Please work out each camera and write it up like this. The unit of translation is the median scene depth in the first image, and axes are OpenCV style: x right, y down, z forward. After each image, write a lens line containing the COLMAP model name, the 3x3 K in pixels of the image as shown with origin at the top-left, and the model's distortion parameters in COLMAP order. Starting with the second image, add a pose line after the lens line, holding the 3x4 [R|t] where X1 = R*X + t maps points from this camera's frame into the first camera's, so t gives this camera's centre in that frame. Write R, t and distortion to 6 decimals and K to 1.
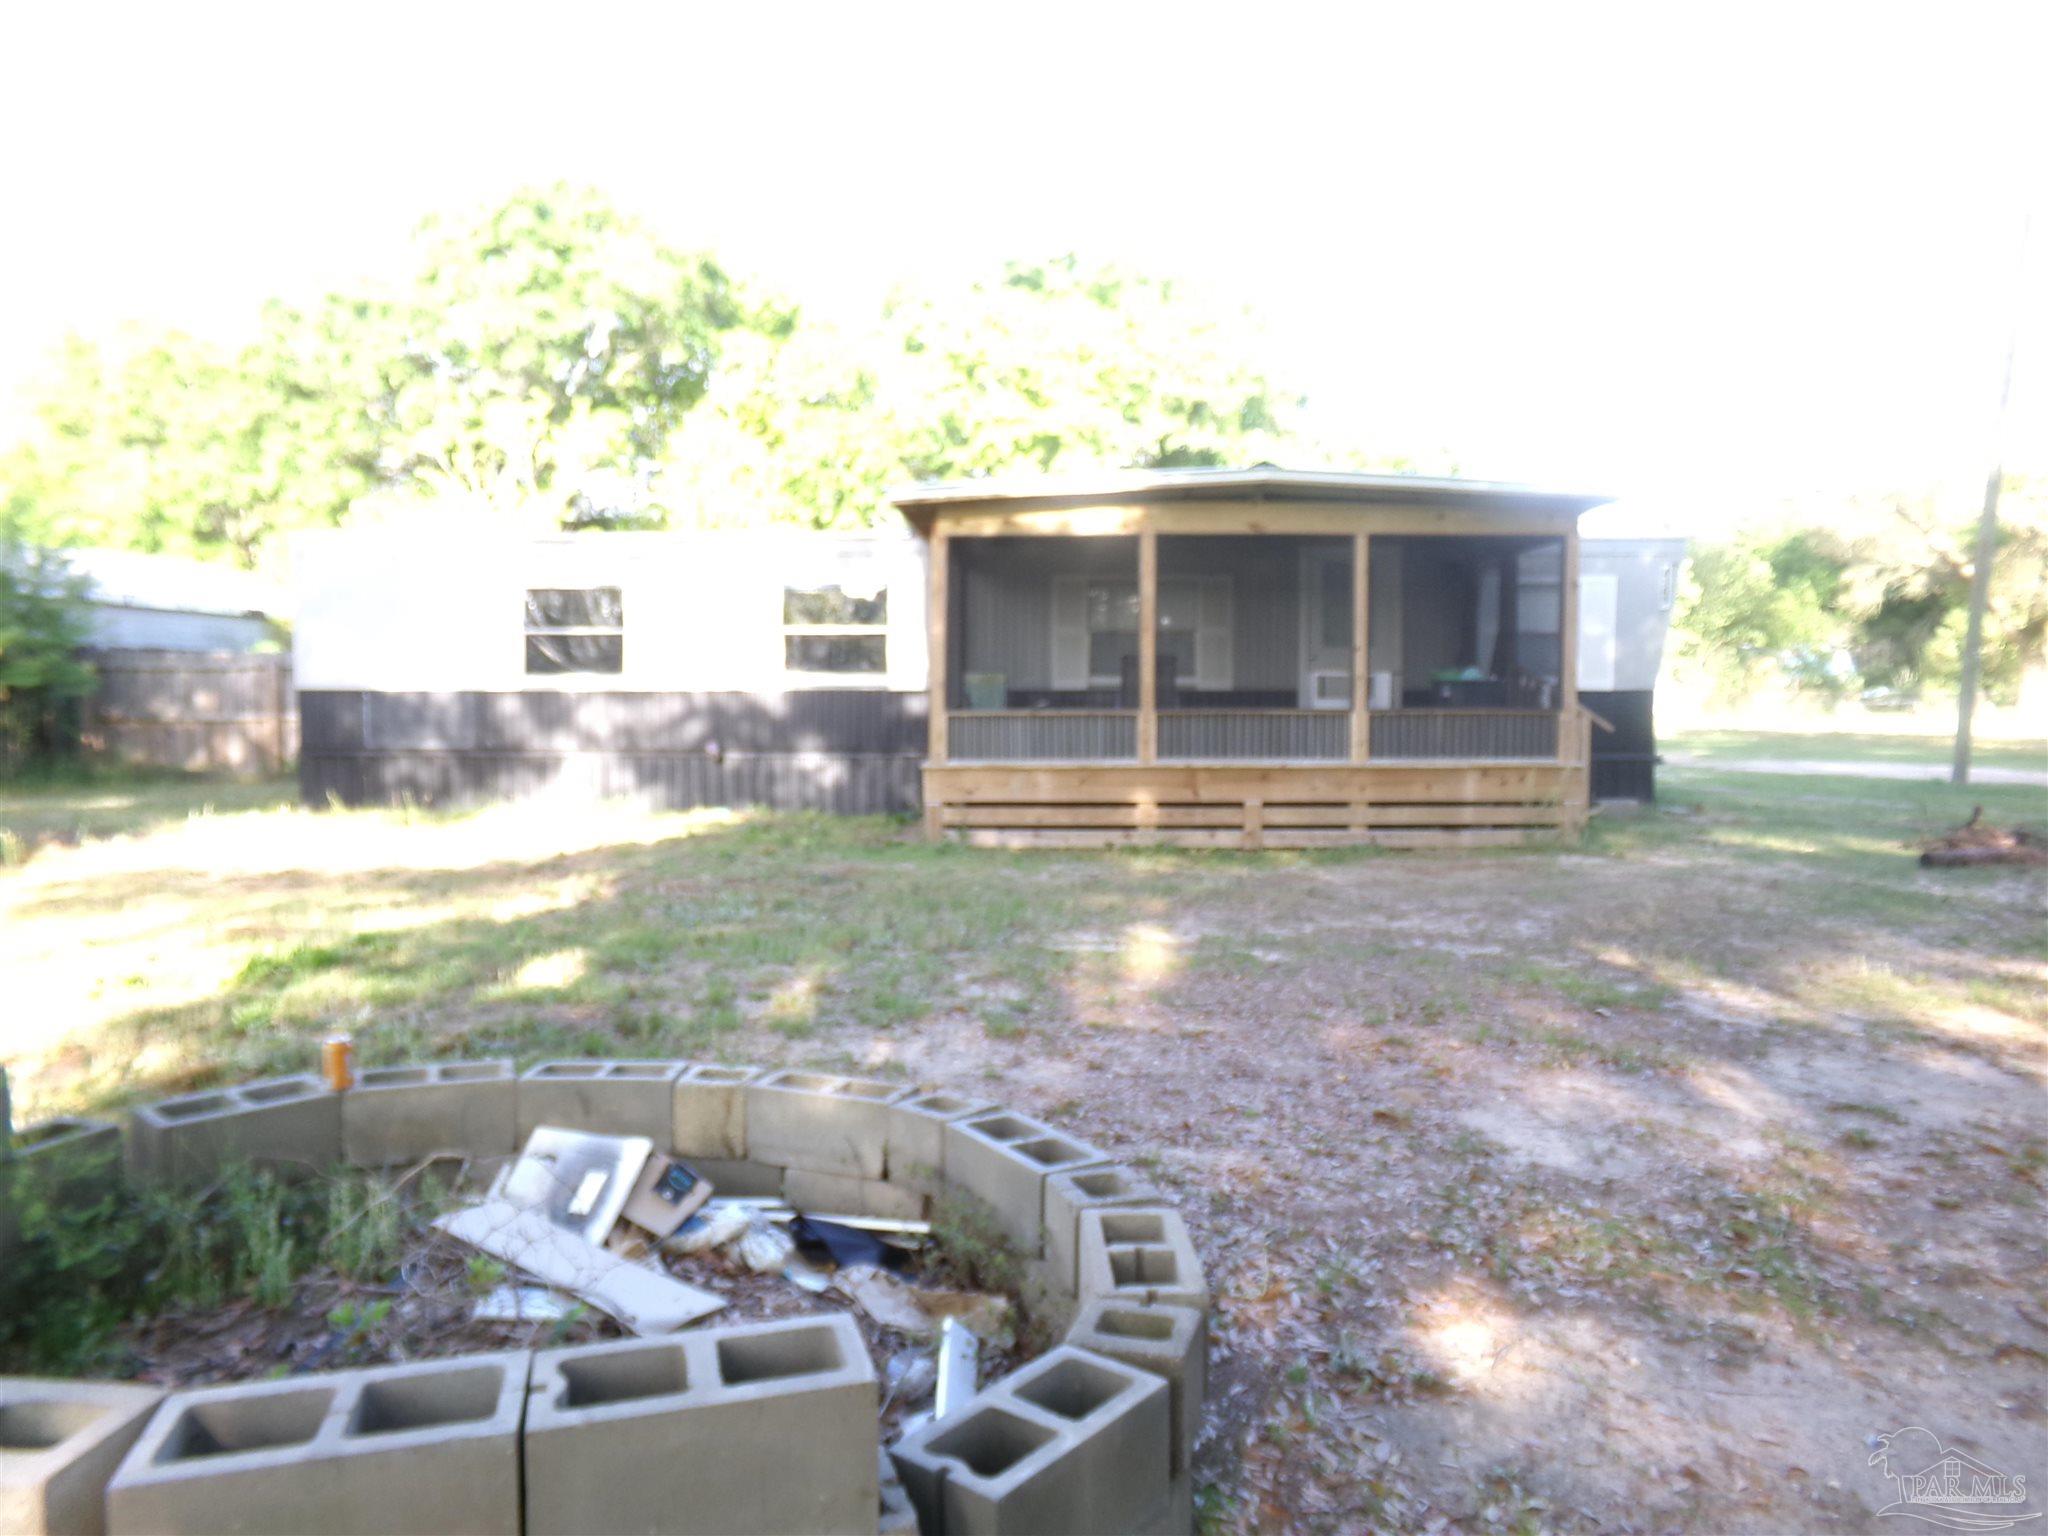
lens RADIAL K [[1435.4, 0, 1024.0], [0, 1435.4, 768.0], [0, 0, 1]] dist [0.005400, 0.004147]
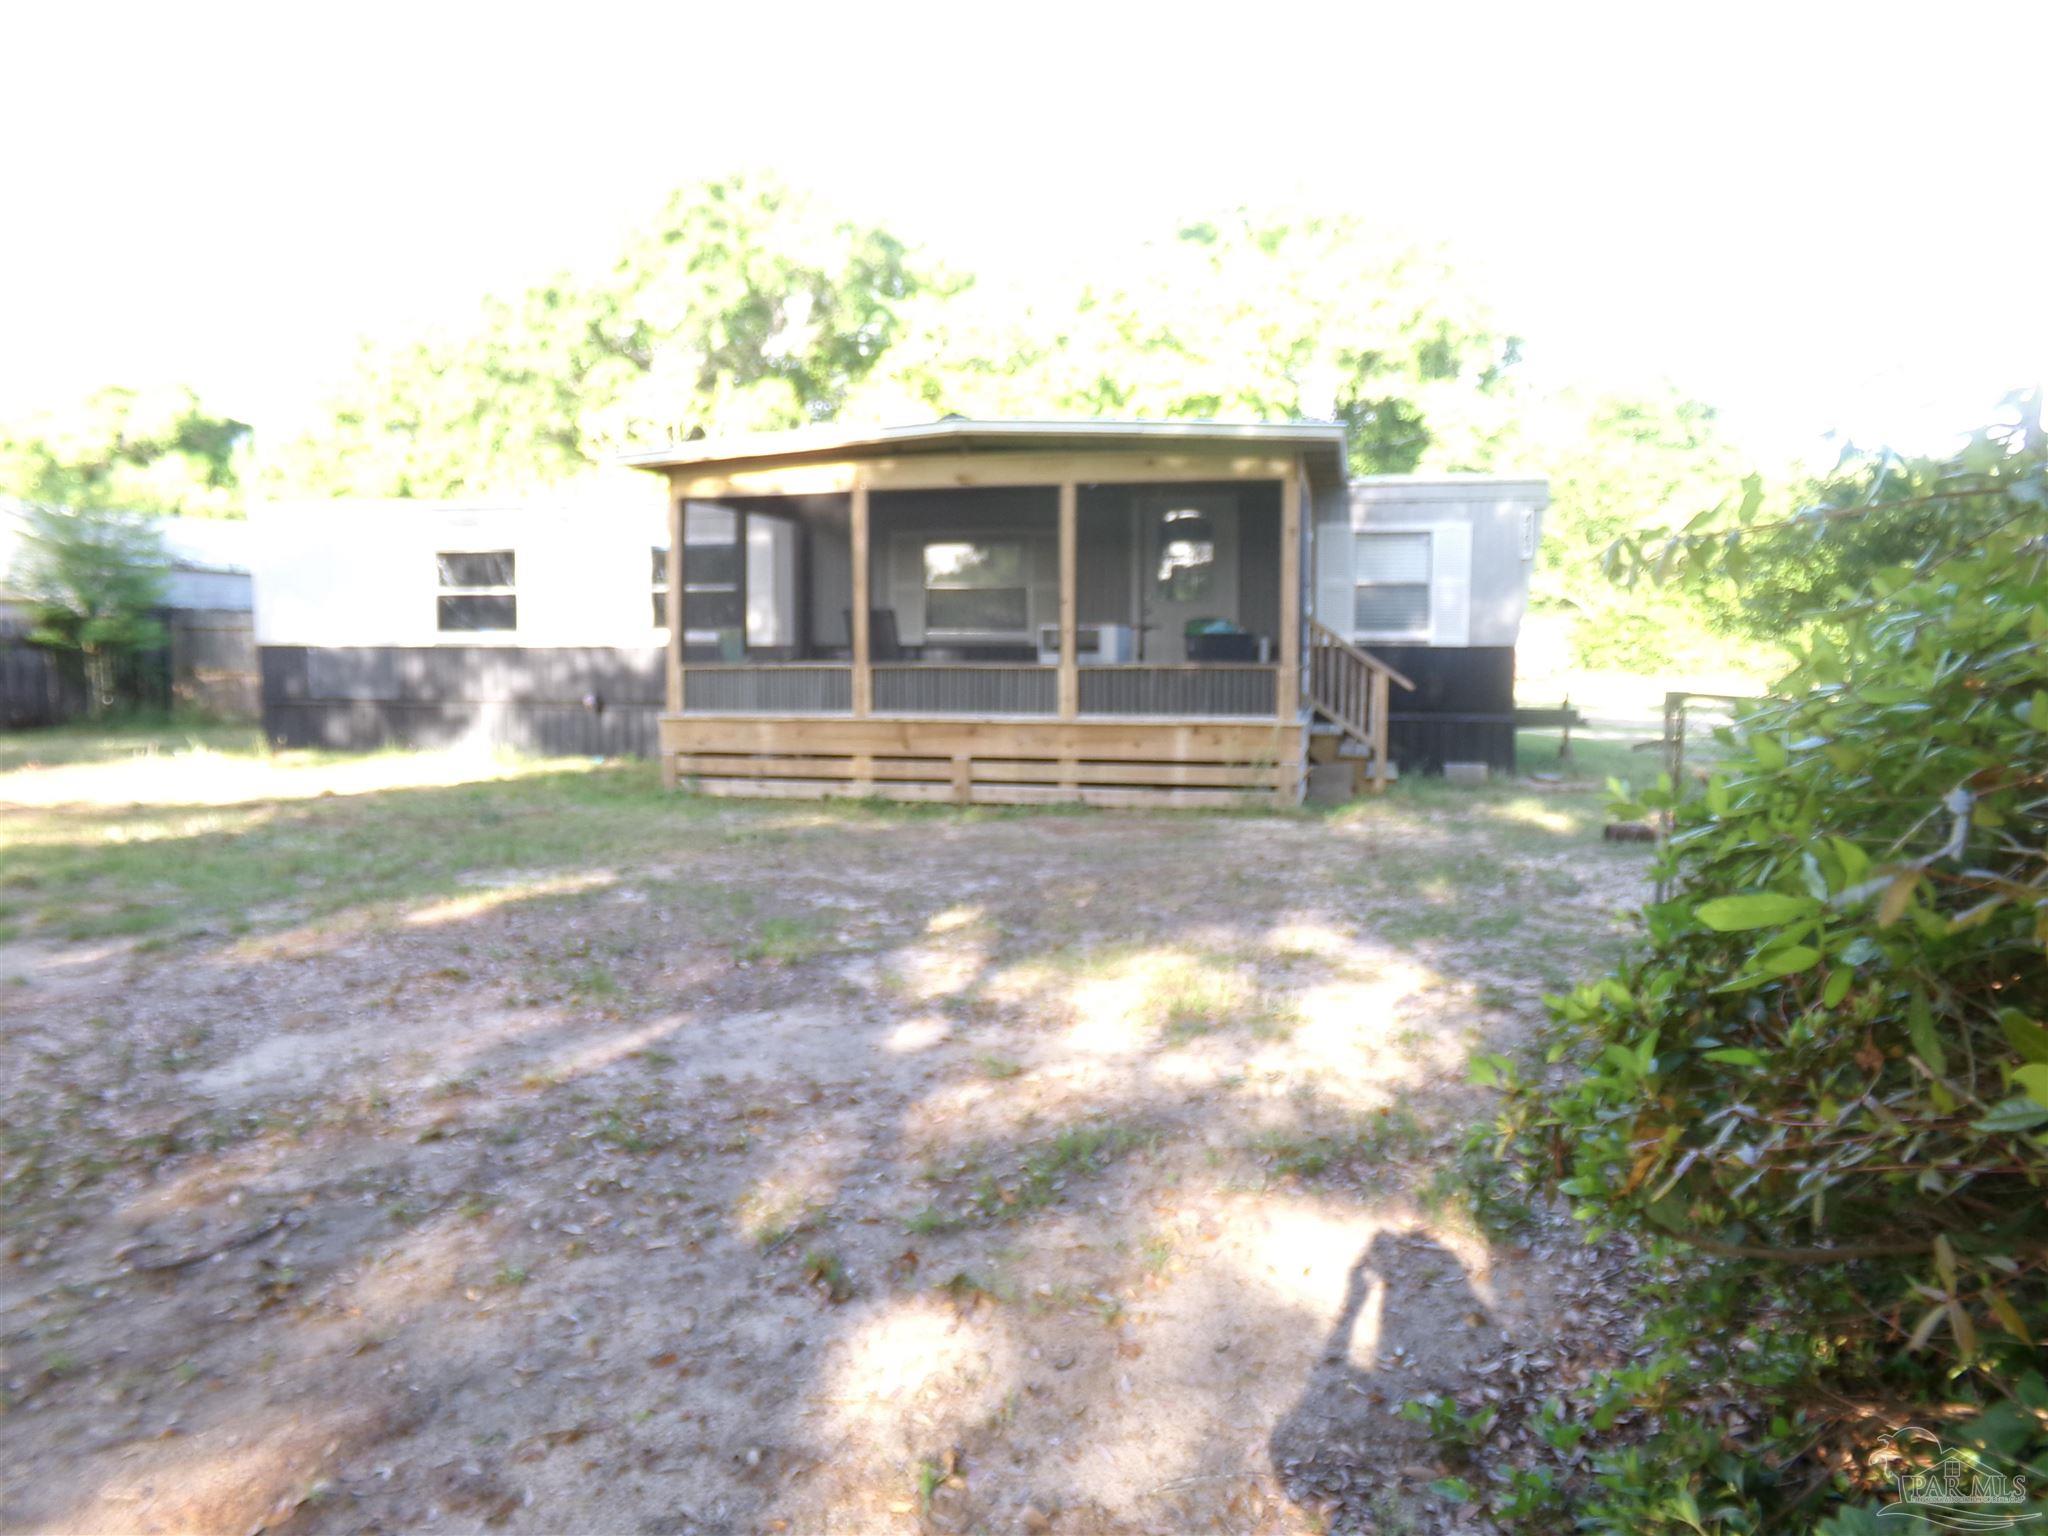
lens RADIAL K [[1428.9, 0, 1024.0], [0, 1428.9, 768.0], [0, 0, 1]] dist [-0.006826, -0.001957]
pose [[0.976794, 0.019772, -0.213266, 0.411067], [-0.013970, 0.999491, 0.028679, 0.002556], [0.213725, -0.025034, 0.976573, 0.039520]]
